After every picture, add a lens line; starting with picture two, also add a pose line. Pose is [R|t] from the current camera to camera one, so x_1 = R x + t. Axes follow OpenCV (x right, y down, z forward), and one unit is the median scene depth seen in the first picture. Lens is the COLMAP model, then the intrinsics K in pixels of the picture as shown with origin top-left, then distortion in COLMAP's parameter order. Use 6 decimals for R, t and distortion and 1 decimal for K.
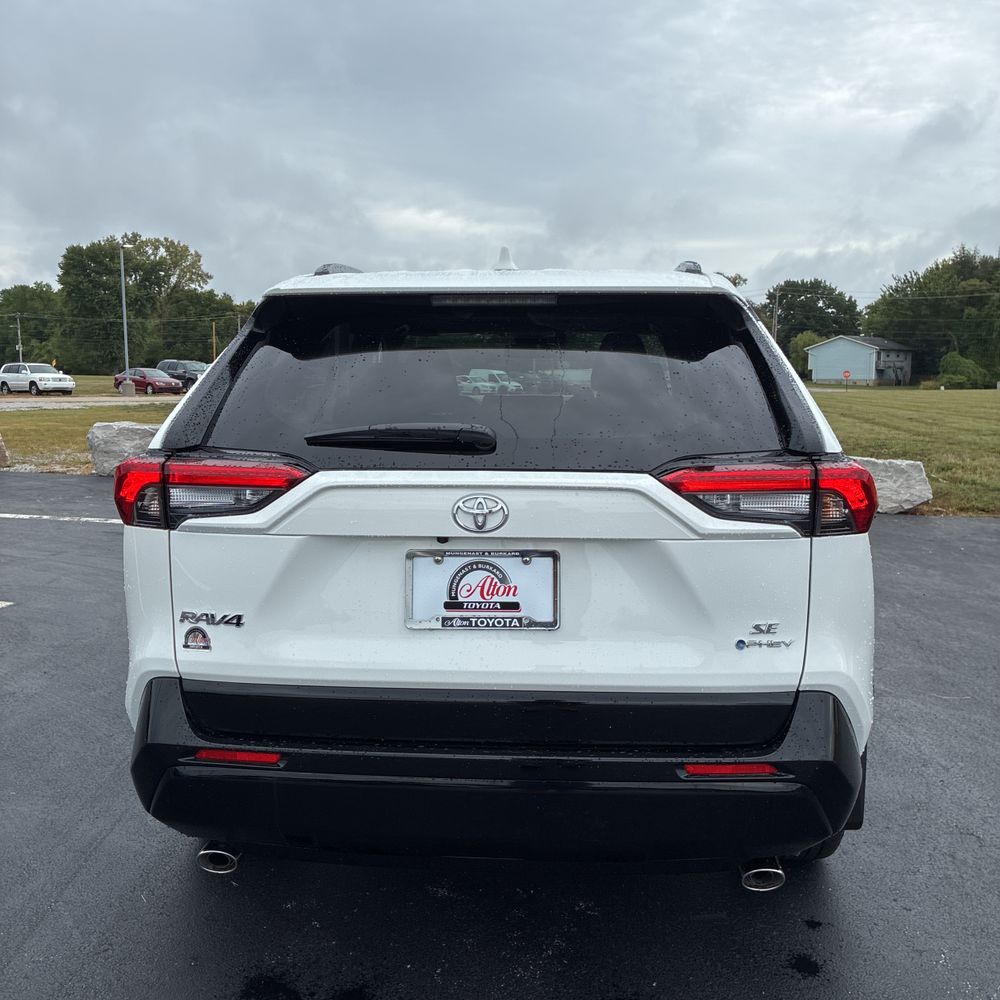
lens RADIAL K [[1032.8, 0, 496.9], [0, 1032.8, 502.4], [0, 0, 1]] dist [0.022794, 0.001853]
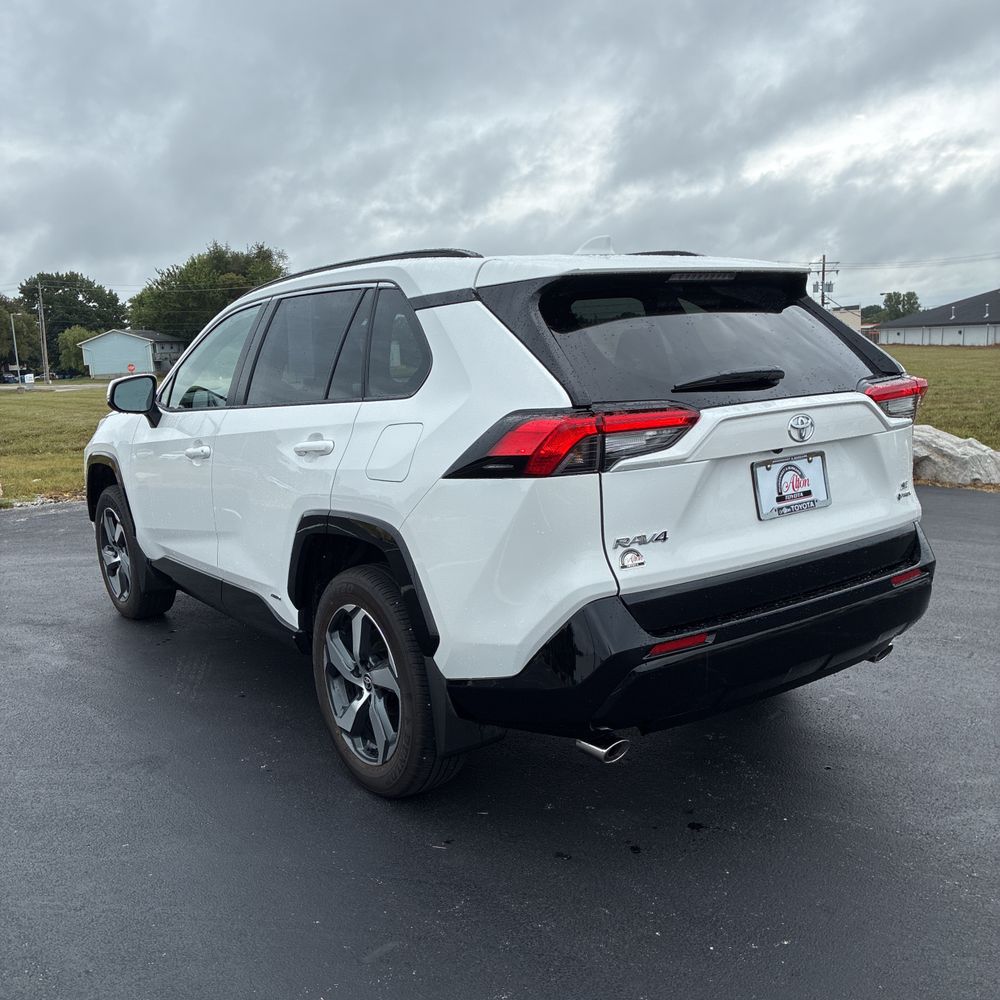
lens RADIAL K [[1032.8, 0, 496.9], [0, 1032.8, 502.4], [0, 0, 1]] dist [0.022794, 0.001853]
pose [[0.772522, -0.137690, 0.619880, -1.155698], [0.134090, 0.989567, 0.052698, -0.018172], [-0.620669, 0.042409, 0.782925, 0.152642]]
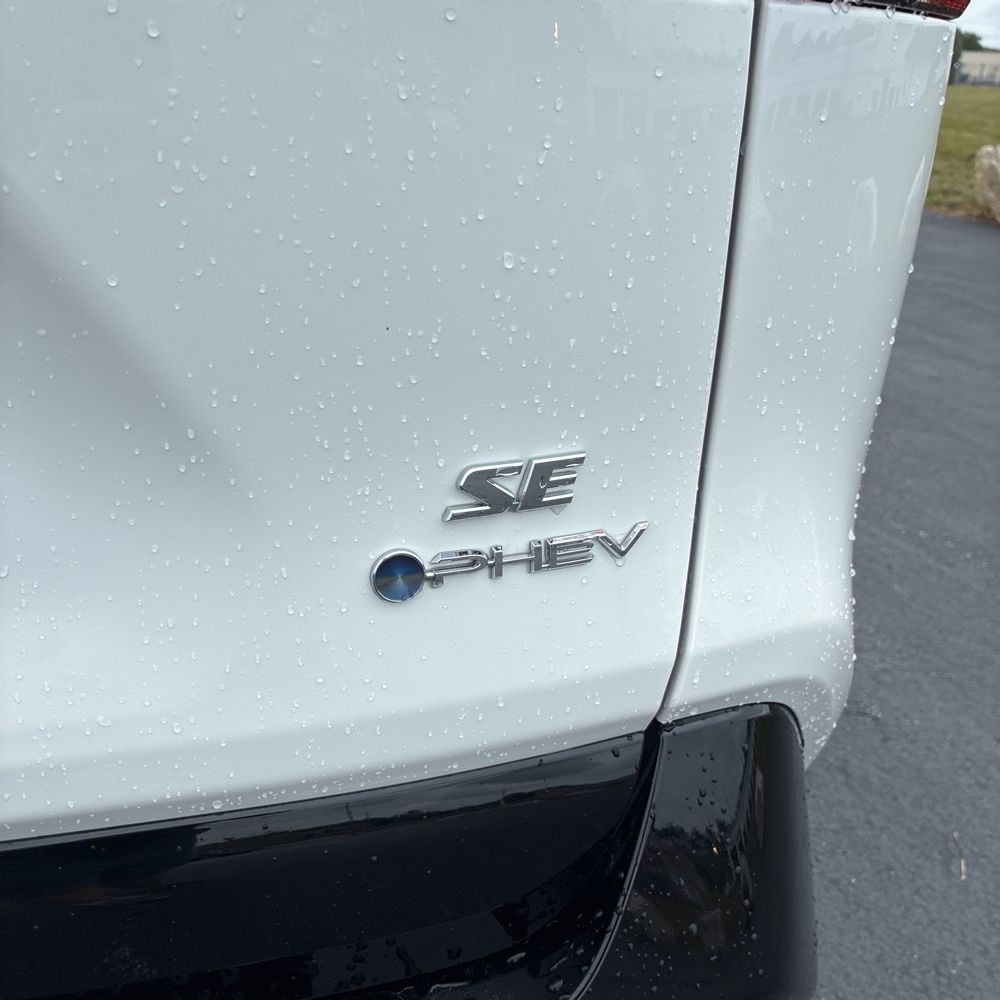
lens RADIAL K [[1032.8, 0, 496.9], [0, 1032.8, 502.4], [0, 0, 1]] dist [0.022794, 0.001853]
pose [[0.973583, -0.069193, 0.217598, 0.204326], [0.007188, 0.961795, 0.273677, 0.067852], [-0.228221, -0.264883, 0.936884, 0.786165]]
